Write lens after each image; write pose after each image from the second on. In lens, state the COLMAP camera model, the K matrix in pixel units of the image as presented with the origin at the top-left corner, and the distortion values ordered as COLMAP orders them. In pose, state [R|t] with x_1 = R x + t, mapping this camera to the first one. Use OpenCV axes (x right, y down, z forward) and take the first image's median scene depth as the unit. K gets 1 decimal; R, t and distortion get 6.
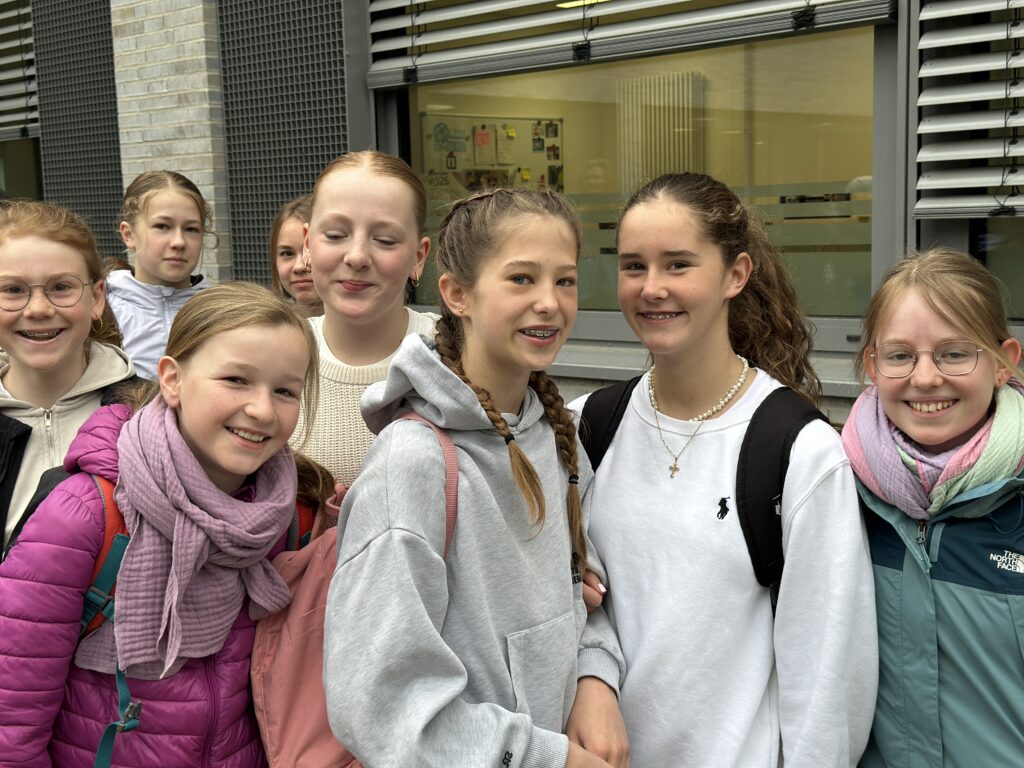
lens RADIAL K [[1438.8, 0, 512.7], [0, 1438.8, 383.4], [0, 0, 1]] dist [0.079350, 0.000000]
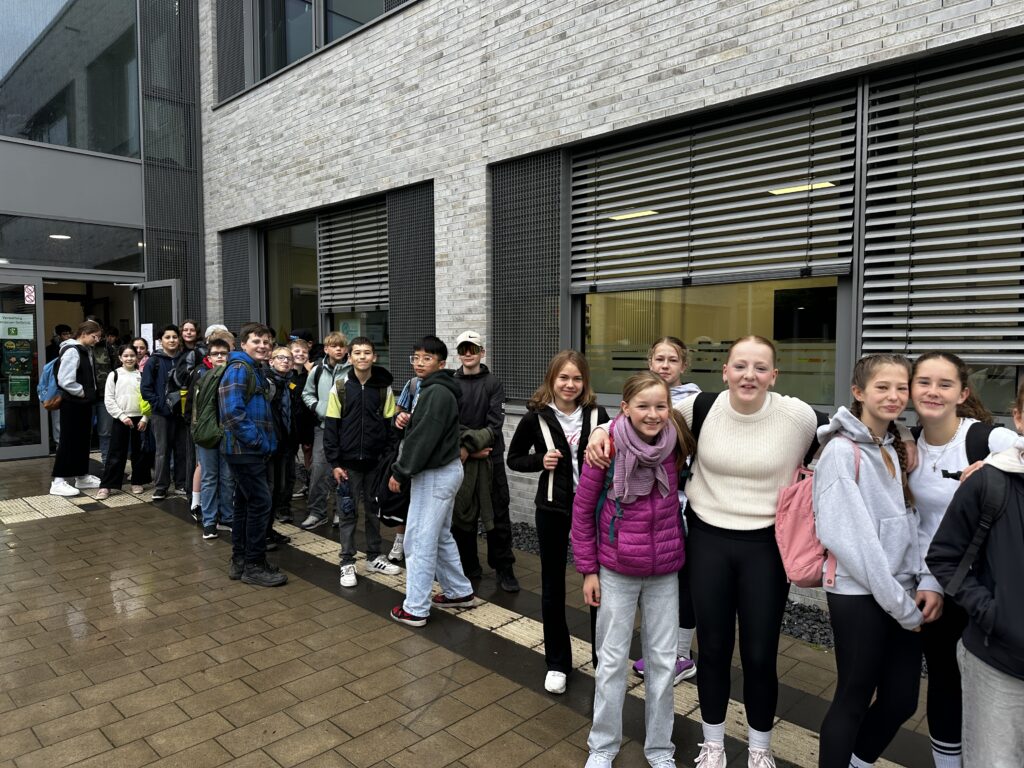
lens RADIAL K [[721.9, 0, 510.4], [0, 721.9, 383.1], [0, 0, 1]] dist [0.025155, -0.023438]
pose [[0.998079, 0.031897, -0.053117, -0.465663], [-0.035466, 0.997077, -0.067668, 0.027863], [0.050803, 0.069421, 0.996293, -0.307435]]
